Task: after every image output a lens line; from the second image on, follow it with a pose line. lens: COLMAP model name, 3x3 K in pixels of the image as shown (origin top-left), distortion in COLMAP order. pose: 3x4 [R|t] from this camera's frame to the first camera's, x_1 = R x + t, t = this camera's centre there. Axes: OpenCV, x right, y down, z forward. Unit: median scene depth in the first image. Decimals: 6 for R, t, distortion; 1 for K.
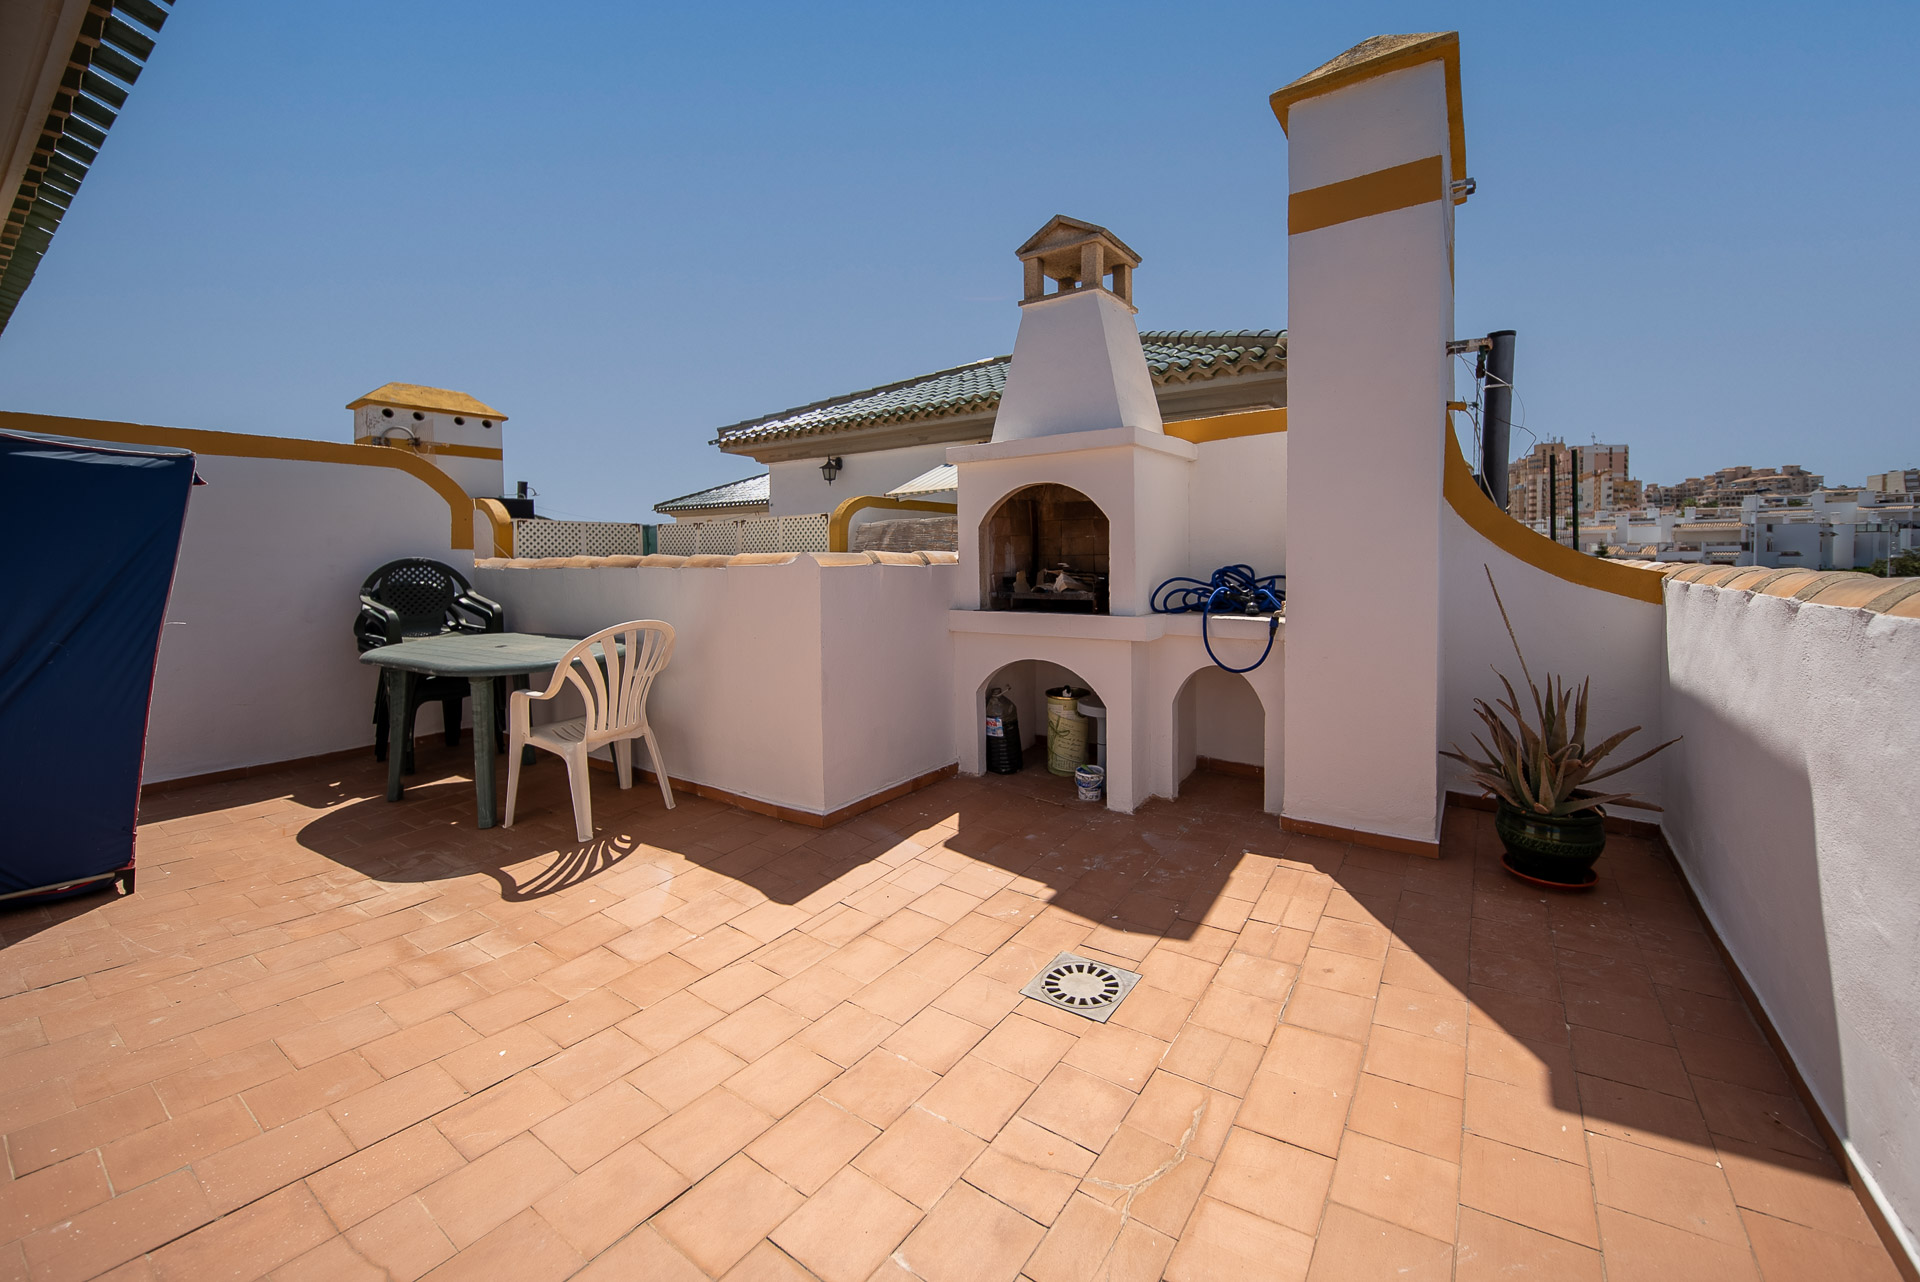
lens RADIAL K [[753.8, 0, 961.4], [0, 753.8, 586.2], [0, 0, 1]] dist [0.010132, 0.000052]
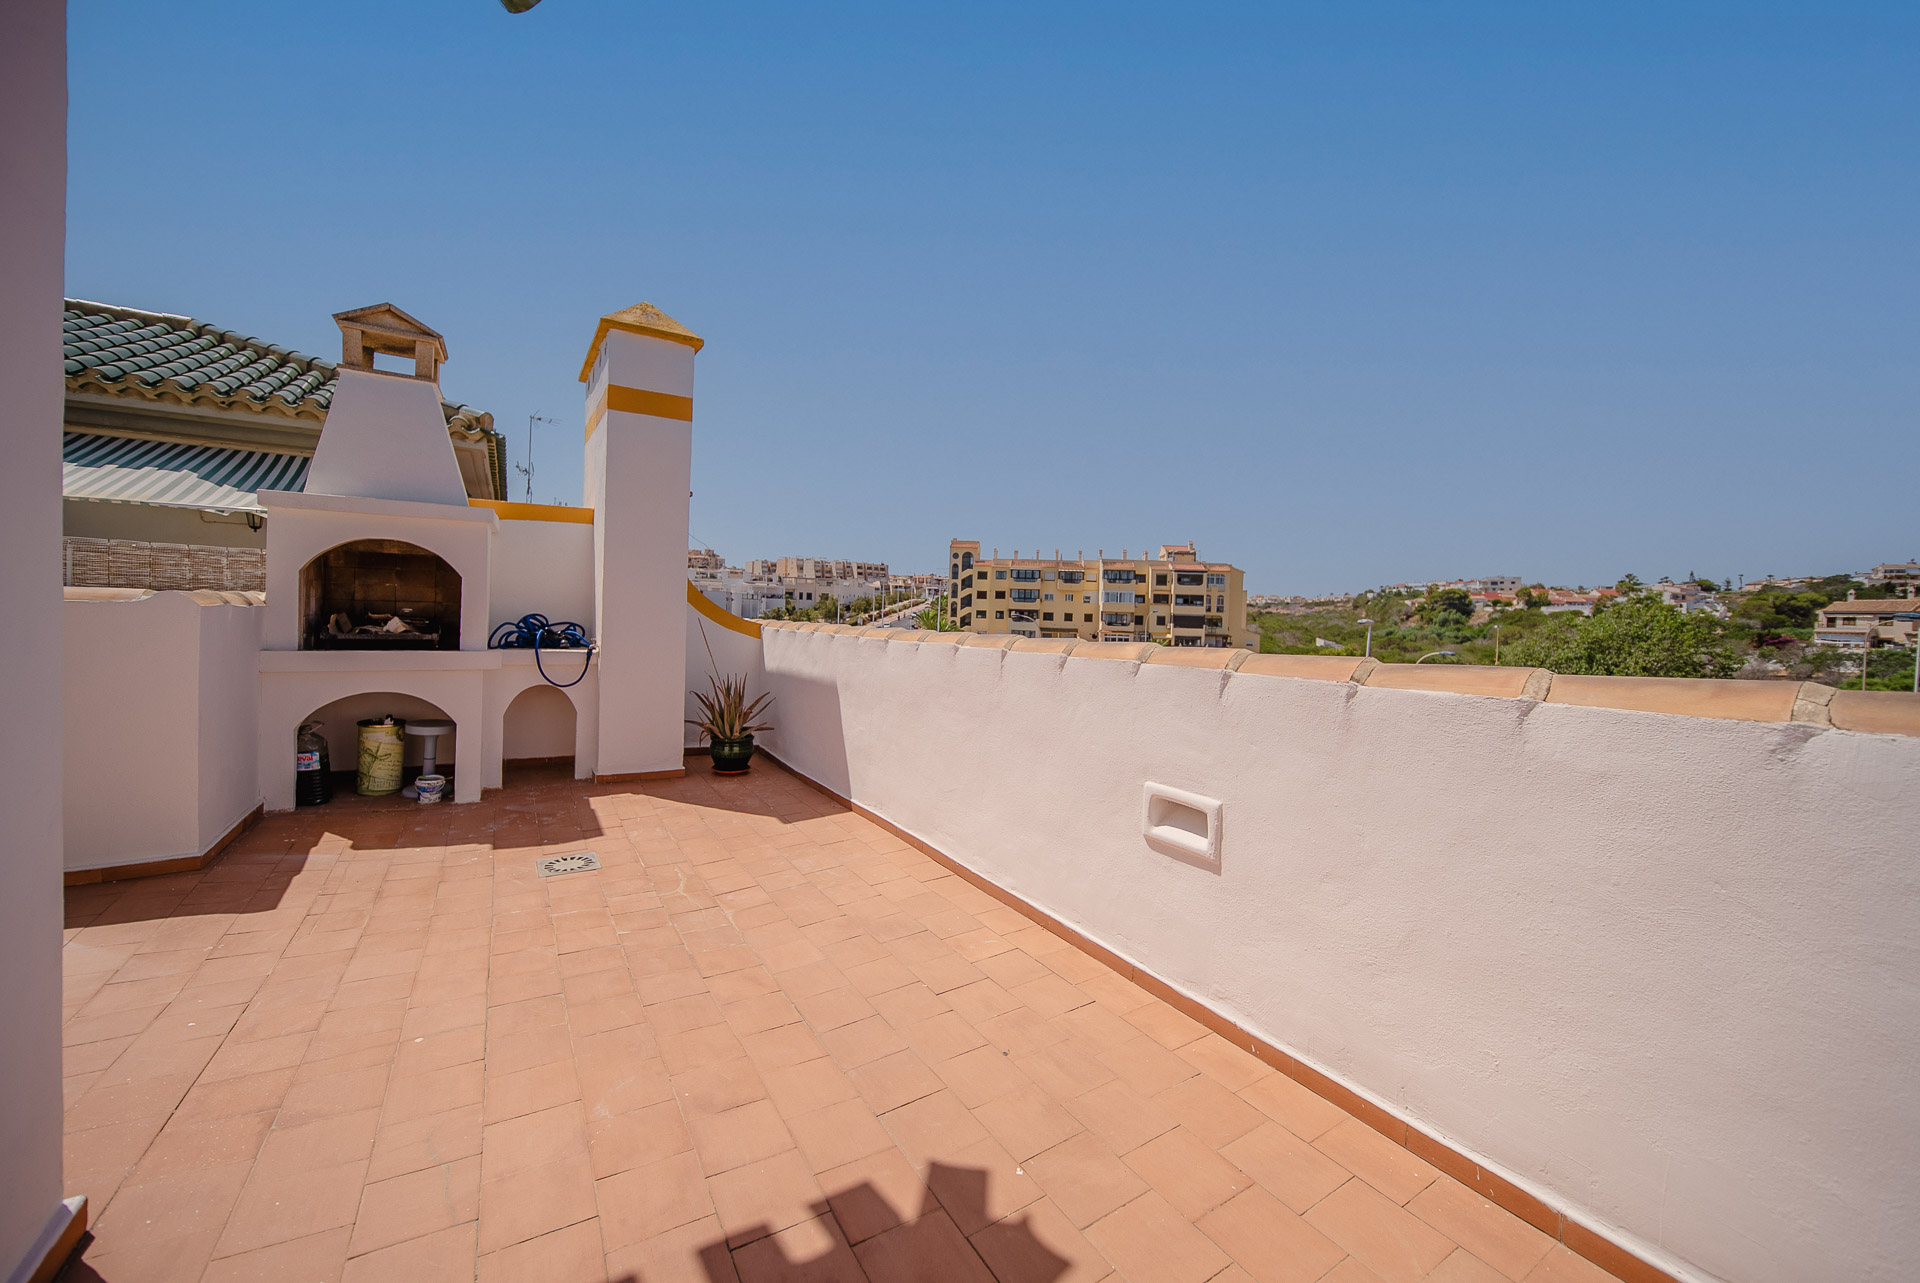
lens RADIAL K [[693.4, 0, 950.8], [0, 693.4, 624.8], [0, 0, 1]] dist [-0.000118, -0.000035]
pose [[0.412534, 0.013232, 0.910846, -0.530878], [-0.003616, 0.999910, -0.012888, 0.005881], [-0.910935, 0.002023, 0.412545, -0.242851]]
